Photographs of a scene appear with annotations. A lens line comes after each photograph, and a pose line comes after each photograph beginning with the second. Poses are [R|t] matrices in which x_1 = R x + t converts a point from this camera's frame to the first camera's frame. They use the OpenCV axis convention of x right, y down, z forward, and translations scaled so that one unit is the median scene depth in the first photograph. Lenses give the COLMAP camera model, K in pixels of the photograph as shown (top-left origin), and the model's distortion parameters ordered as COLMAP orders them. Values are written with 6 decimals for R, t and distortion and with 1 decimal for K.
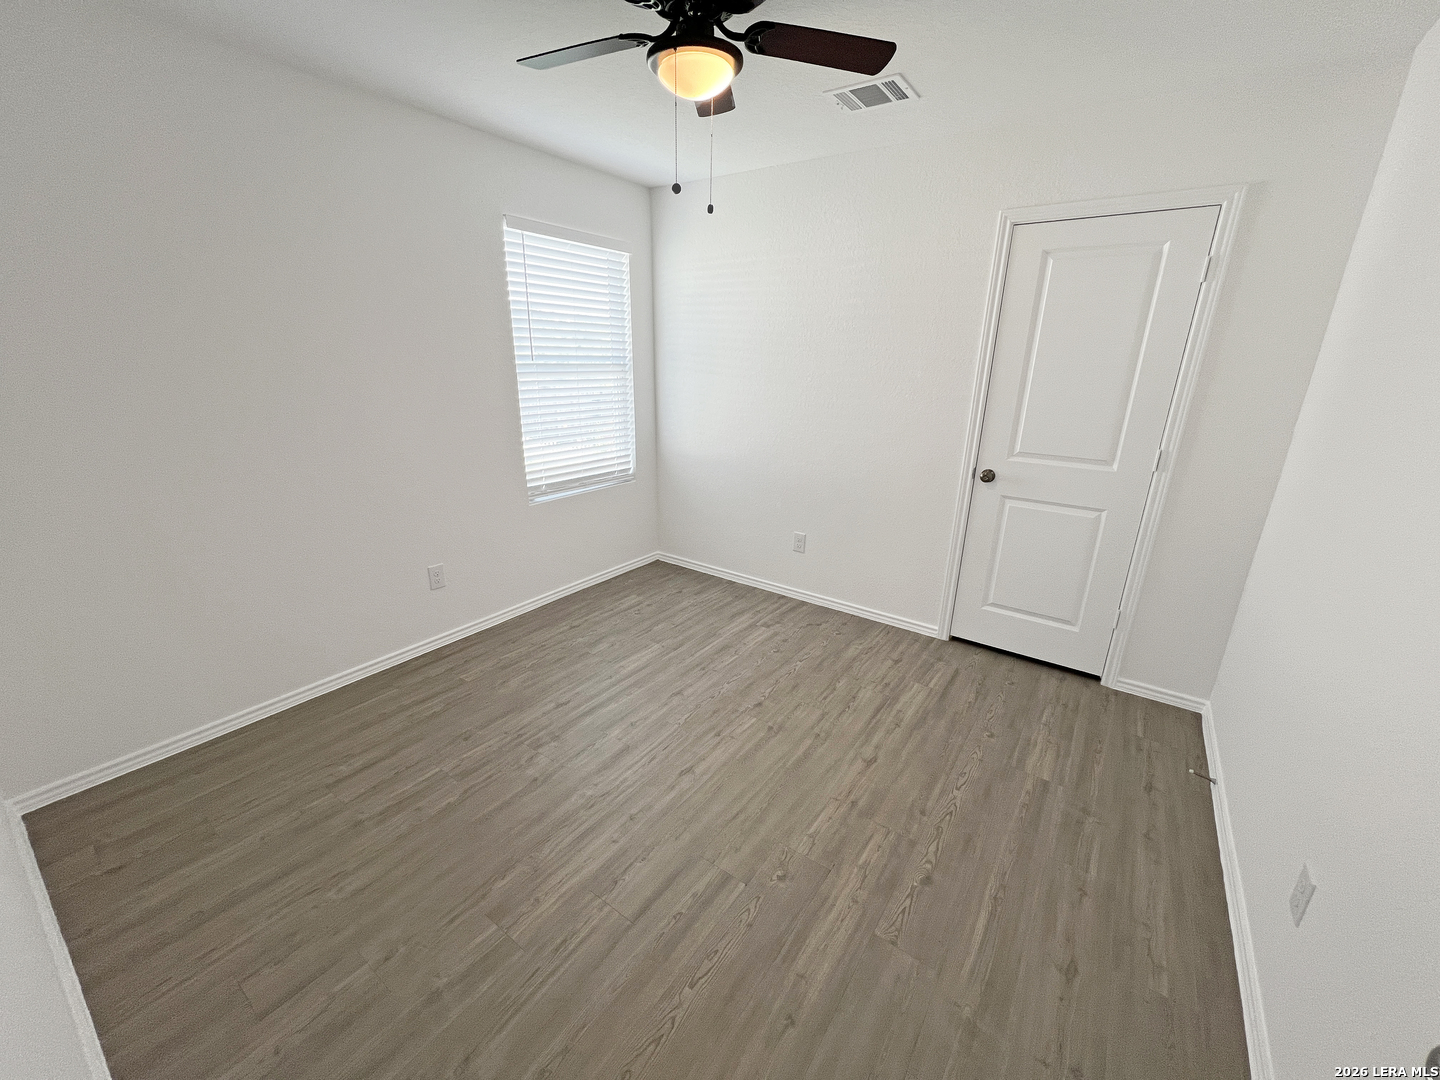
lens RADIAL K [[574.0, 0, 716.4], [0, 574.0, 537.5], [0, 0, 1]] dist [0.000308, 0.000494]
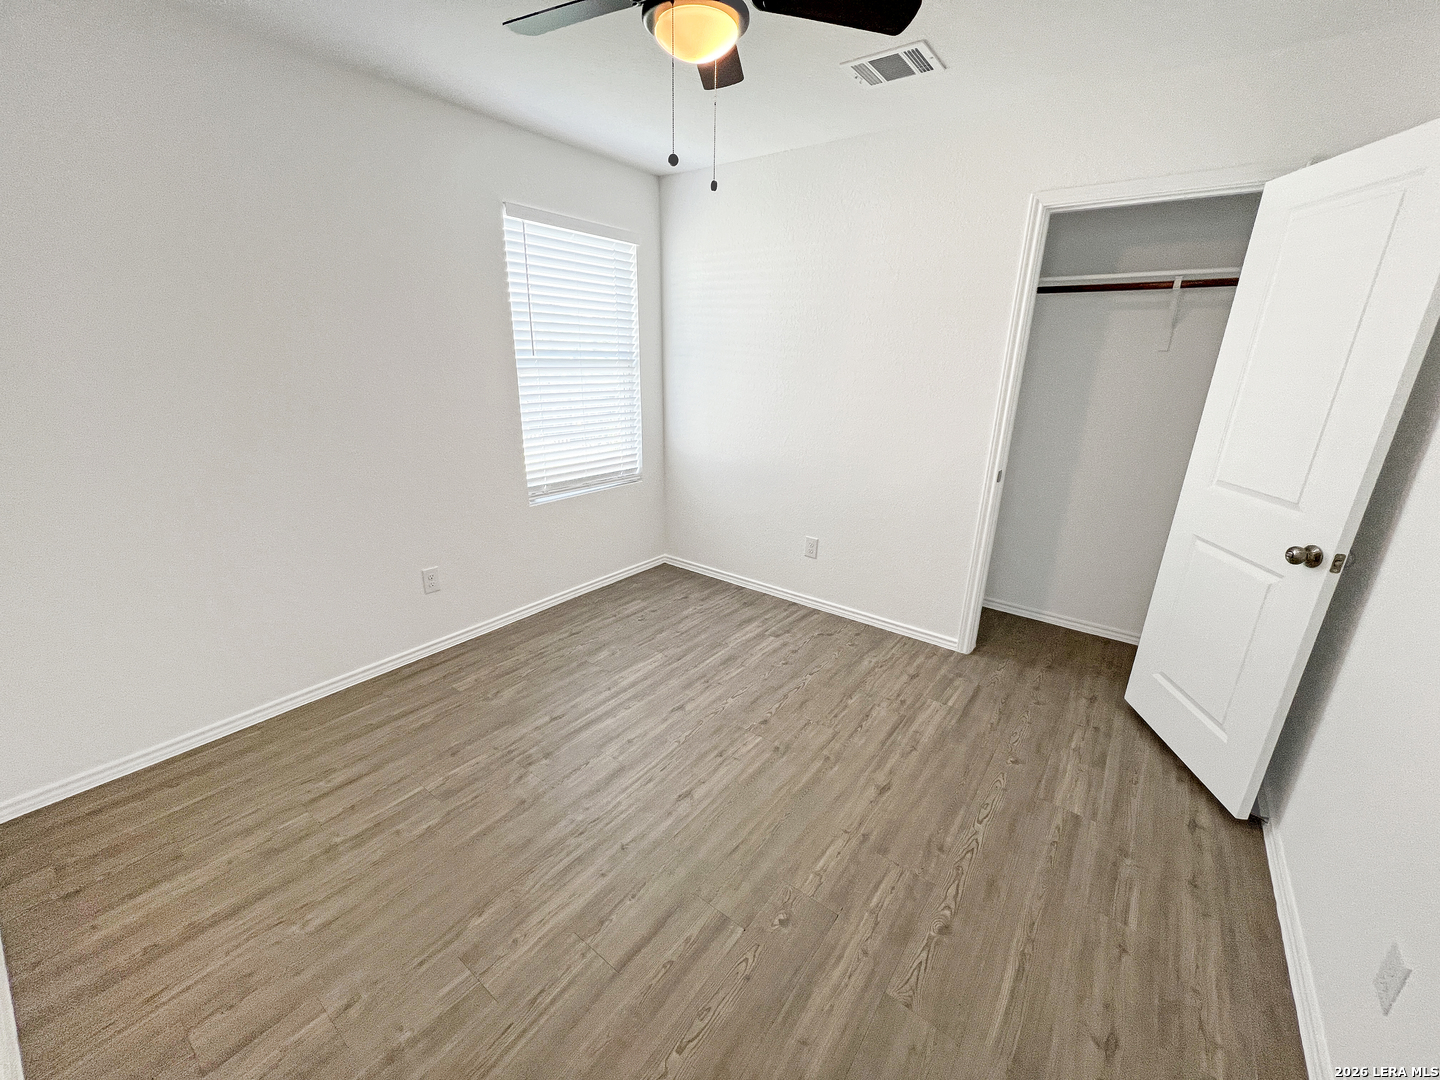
lens RADIAL K [[574.0, 0, 716.1], [0, 574.0, 537.3], [0, 0, 1]] dist [0.000308, 0.000494]
pose [[0.999591, 0.010523, -0.026573, 0.019850], [-0.010483, 0.999944, 0.001659, -0.014161], [0.026589, -0.001380, 0.999645, 0.074429]]
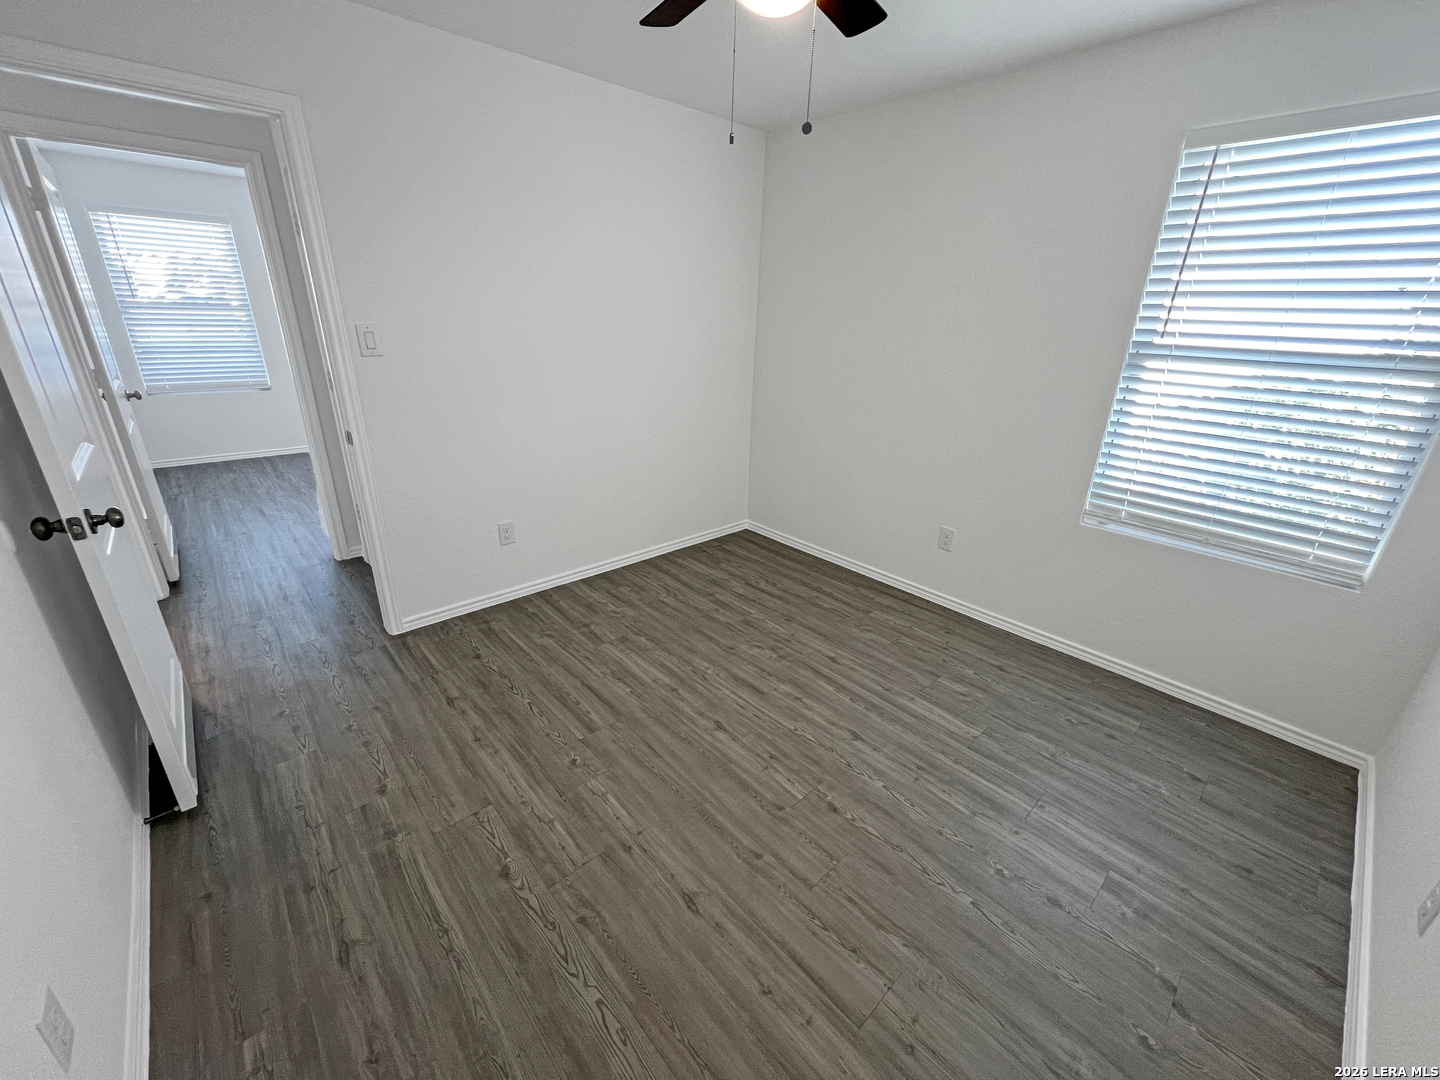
lens RADIAL K [[574.0, 0, 721.3], [0, 574.0, 539.1], [0, 0, 1]] dist [0.000308, 0.000494]
pose [[-0.202352, 0.335711, -0.919974, 0.806162], [-0.332861, 0.859902, 0.387004, -0.286196], [0.921009, 0.384535, -0.062258, 0.974332]]
